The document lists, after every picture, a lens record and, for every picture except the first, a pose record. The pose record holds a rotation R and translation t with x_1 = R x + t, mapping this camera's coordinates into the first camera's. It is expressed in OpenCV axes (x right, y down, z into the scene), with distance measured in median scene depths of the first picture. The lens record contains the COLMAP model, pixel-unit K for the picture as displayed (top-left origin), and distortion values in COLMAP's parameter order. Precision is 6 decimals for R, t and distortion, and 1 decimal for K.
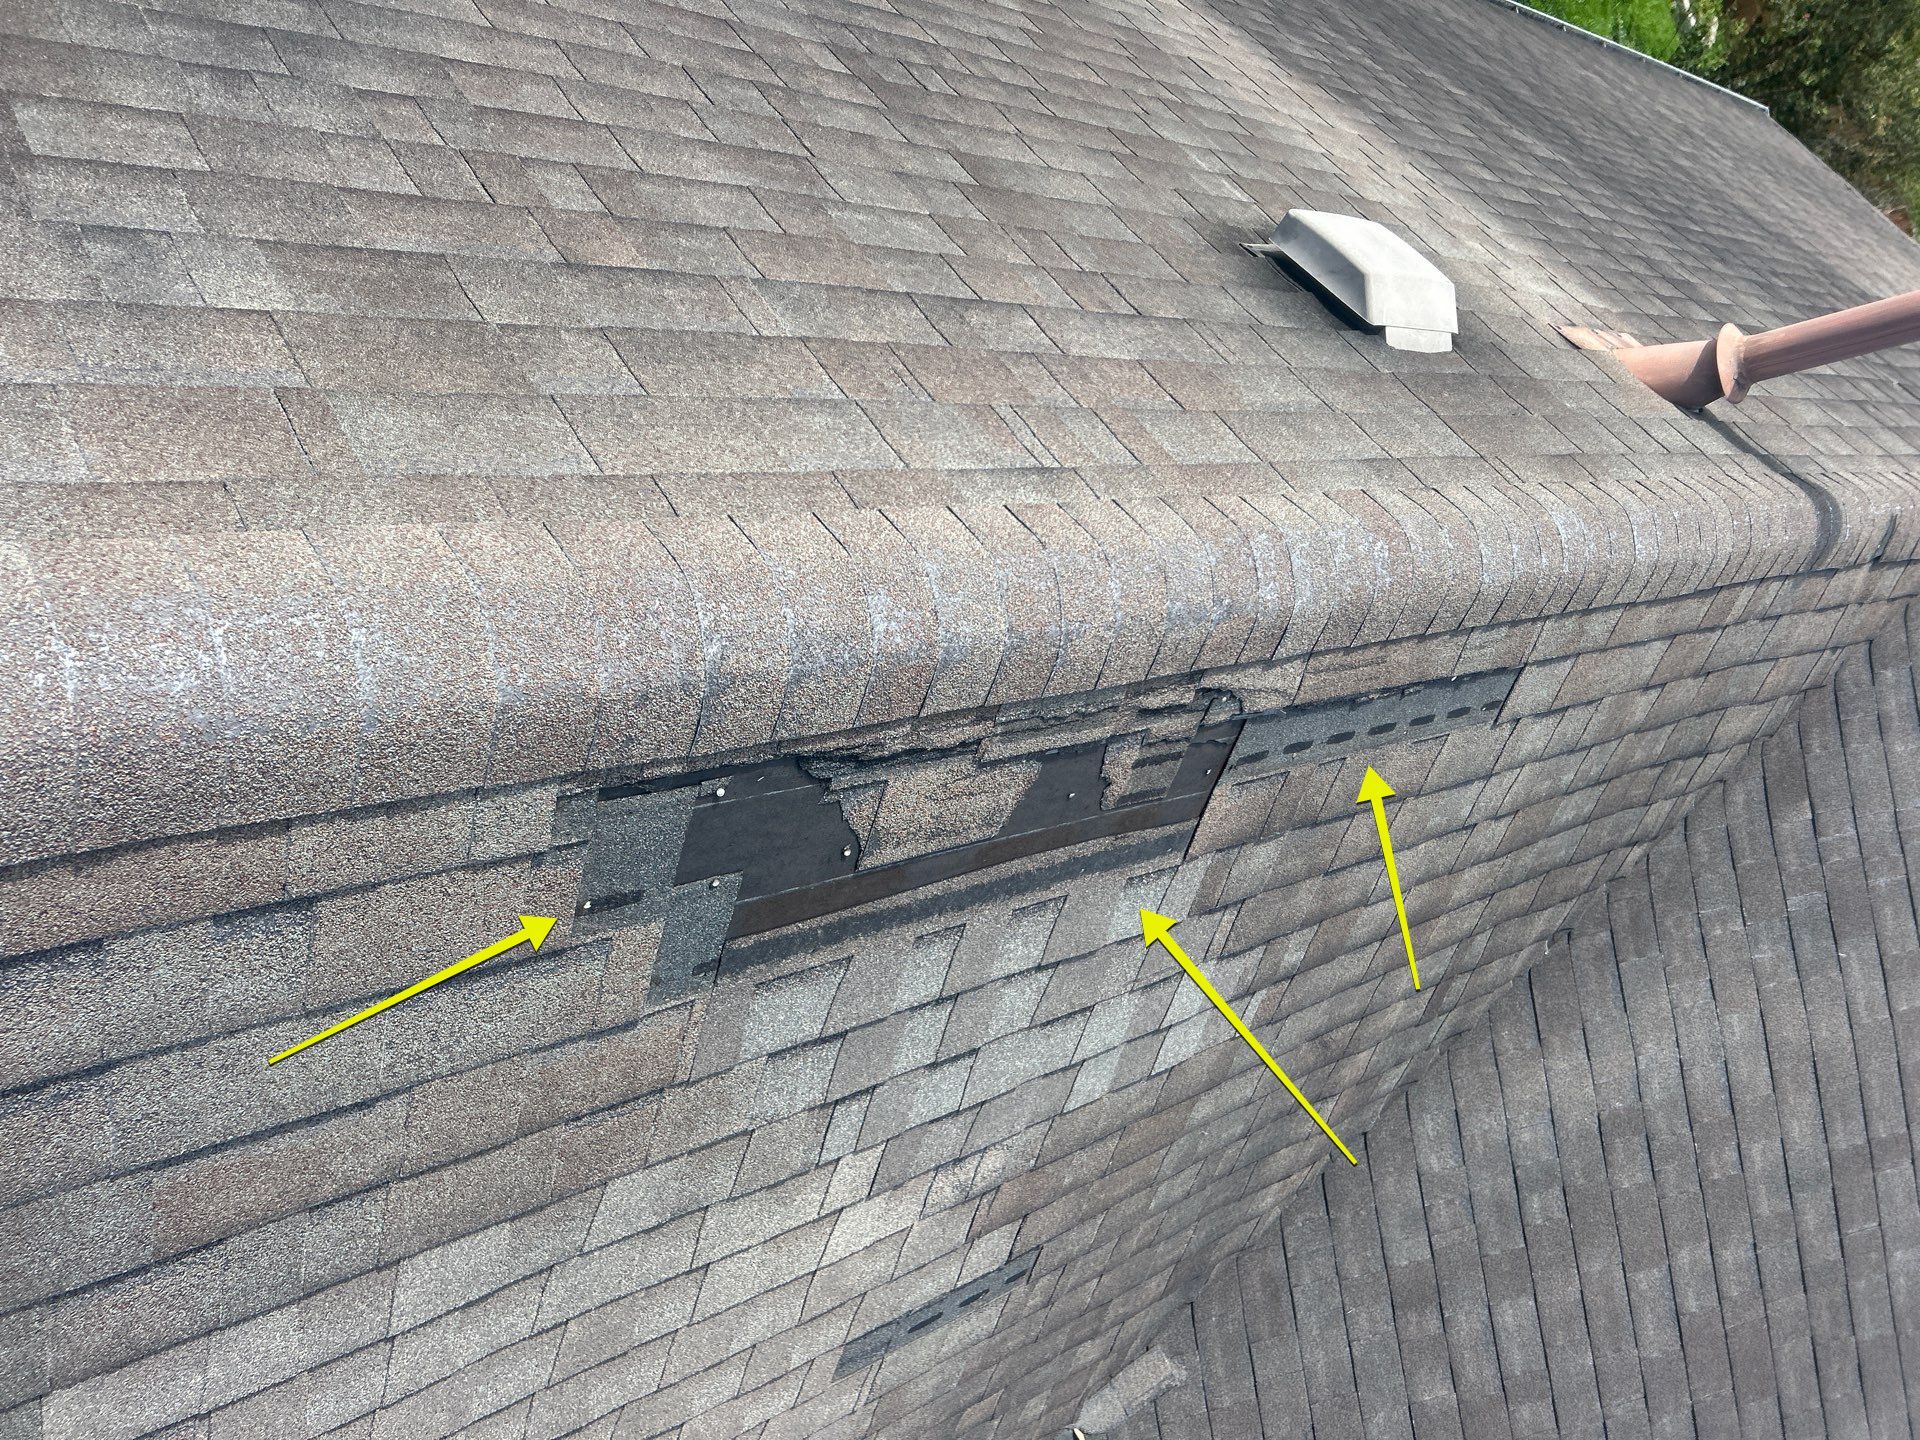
lens RADIAL K [[1389.0, 0, 962.6], [0, 1389.0, 737.1], [0, 0, 1]] dist [0.042272, -0.044684]
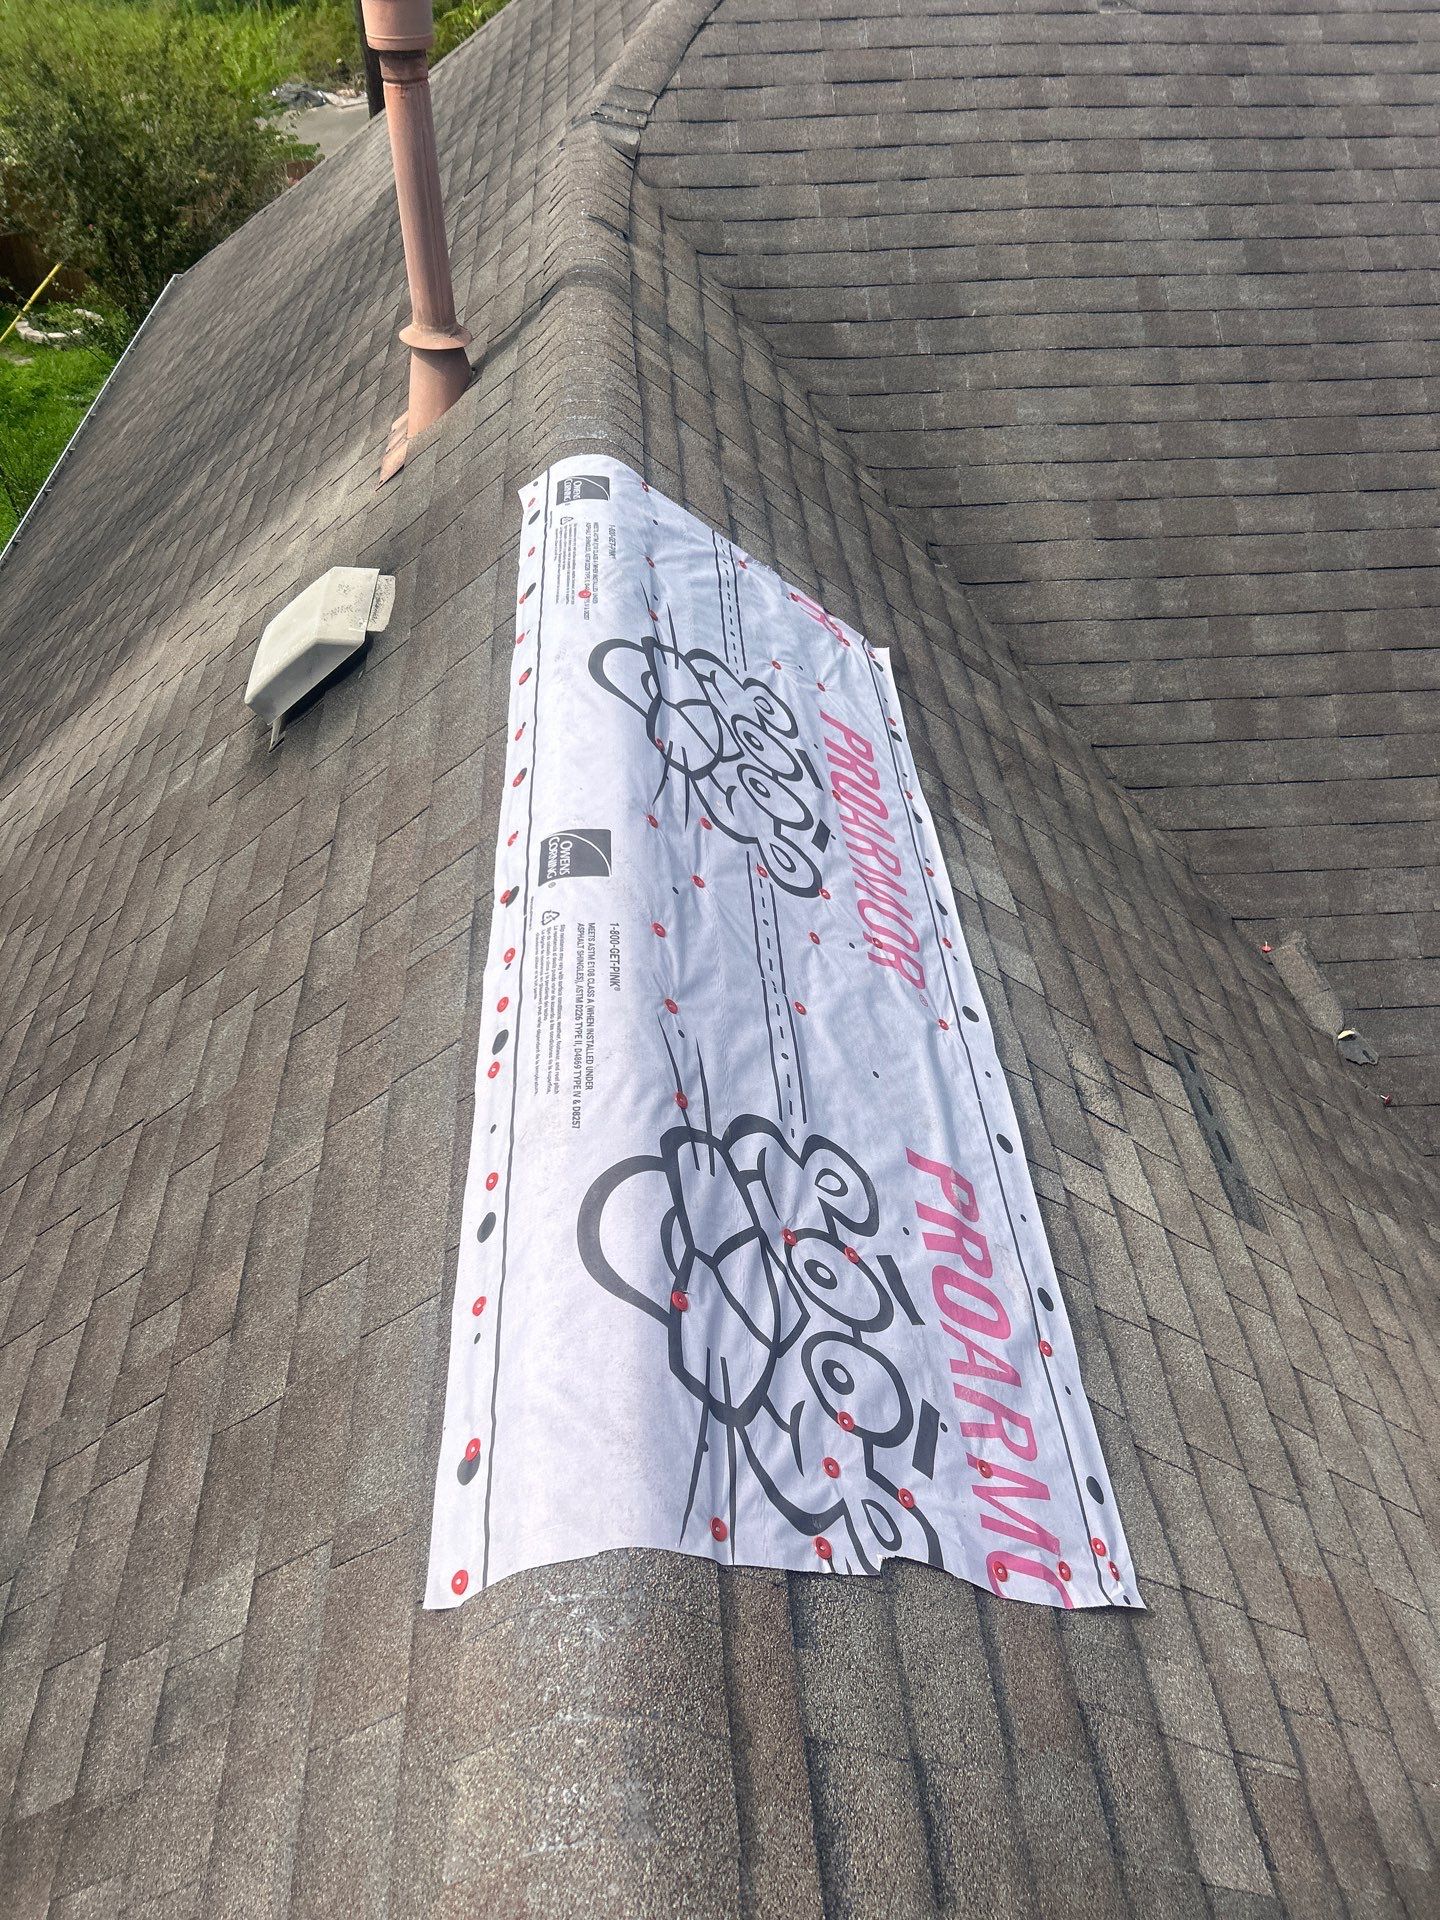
lens RADIAL K [[1428.0, 0, 729.2], [0, 1428.0, 1012.2], [0, 0, 1]] dist [0.045885, -0.053667]
pose [[0.111949, -0.989314, 0.093413, -0.070243], [0.992903, 0.115159, 0.029697, -0.010574], [-0.040137, 0.089425, 0.995184, -0.110540]]
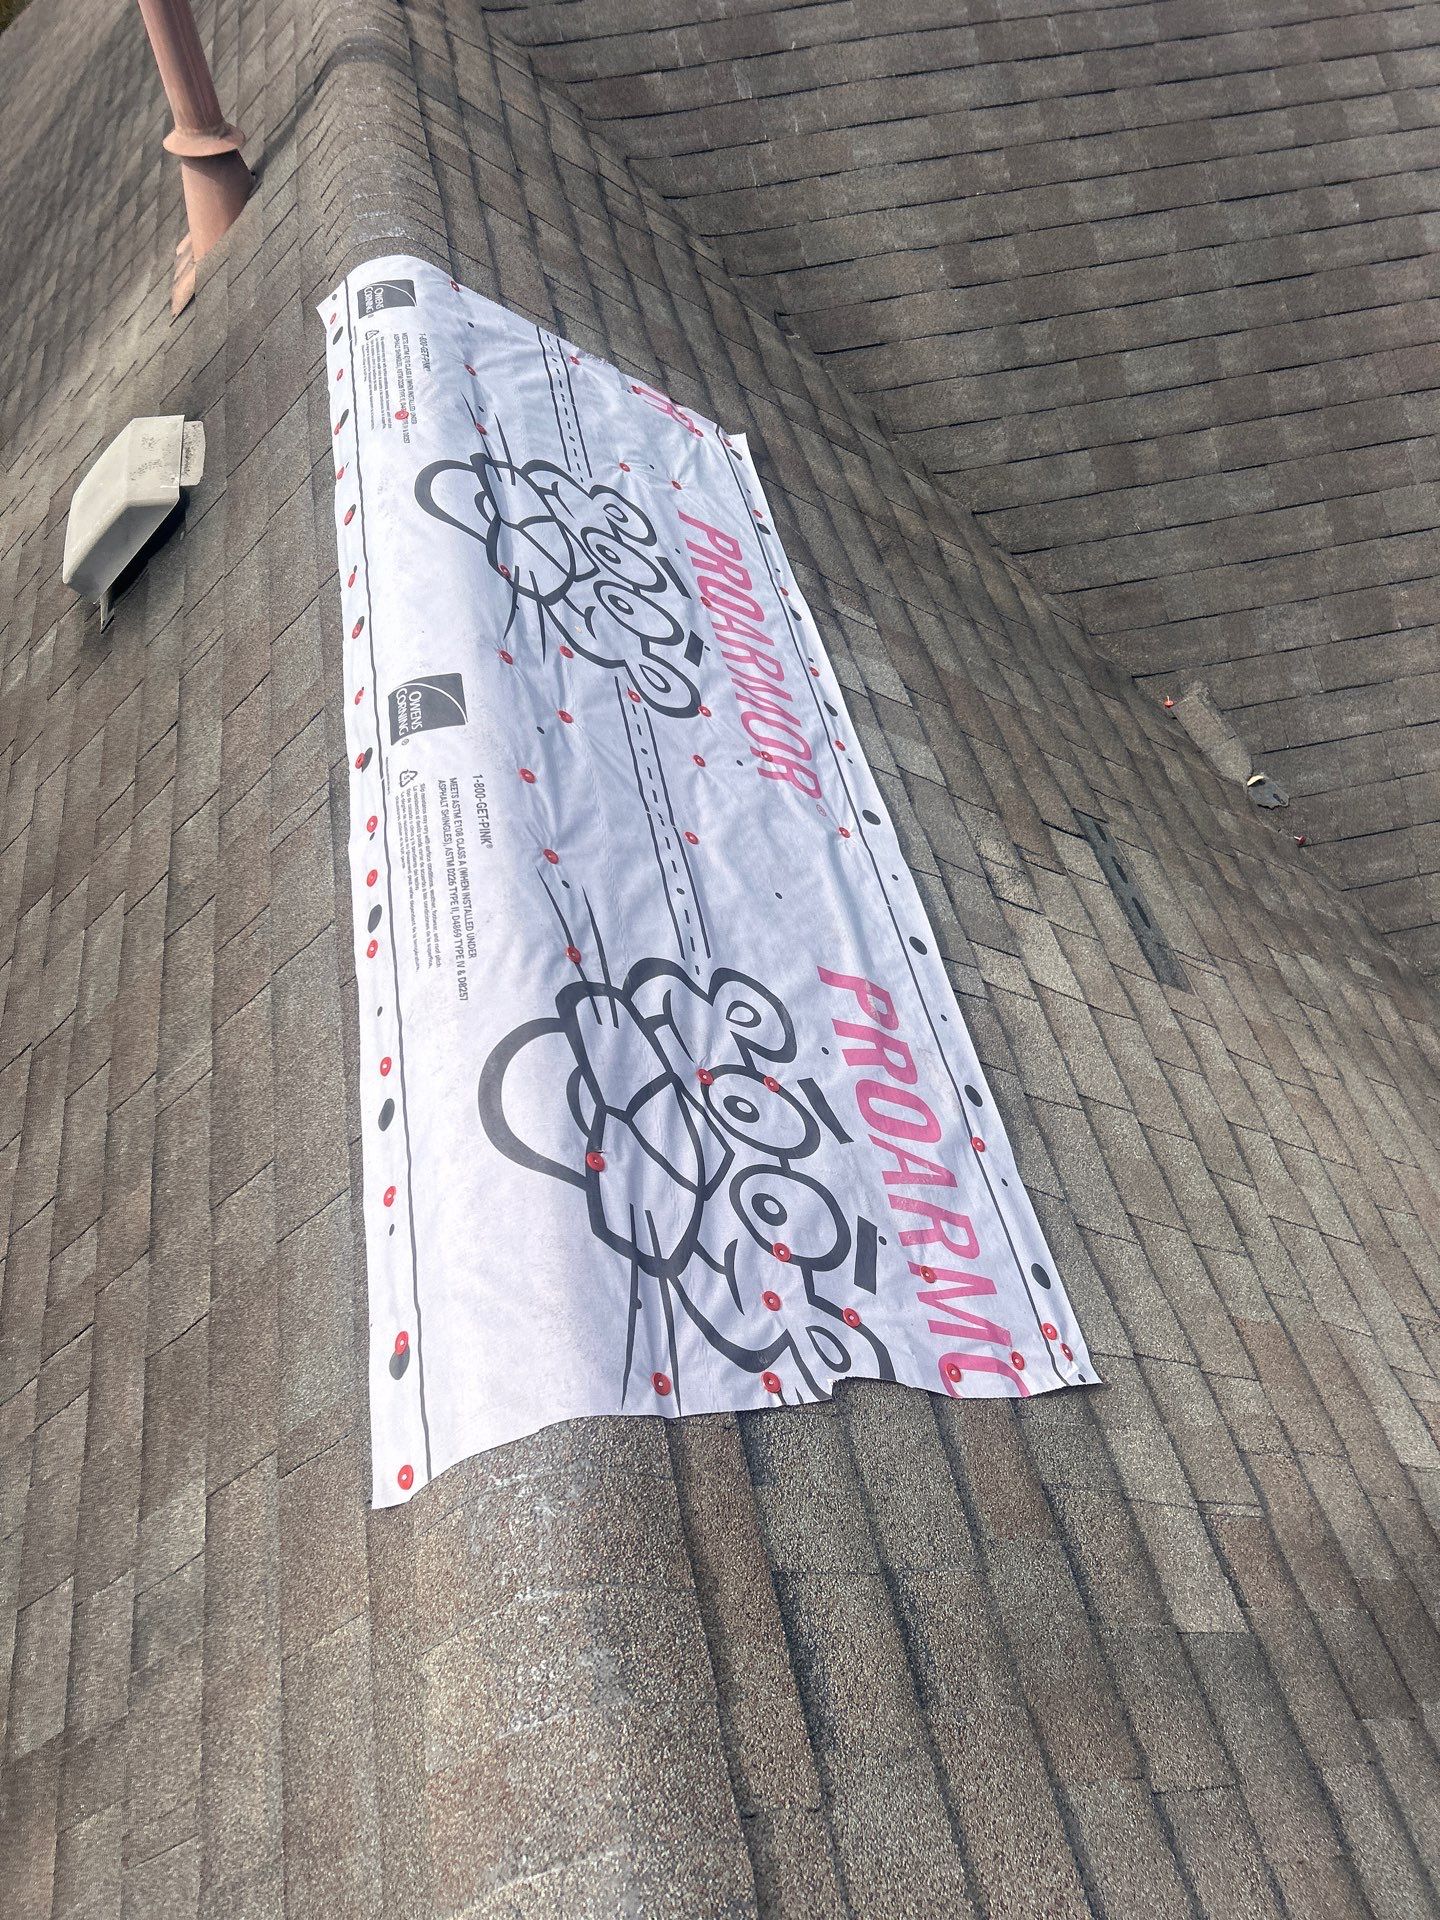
lens RADIAL K [[1411.8, 0, 749.0], [0, 1411.8, 1002.0], [0, 0, 1]] dist [0.033803, -0.033830]
pose [[-0.027618, -0.999181, -0.029558, -0.054311], [0.996062, -0.030000, 0.083433, 0.020396], [-0.084251, -0.027138, 0.996075, -0.072562]]
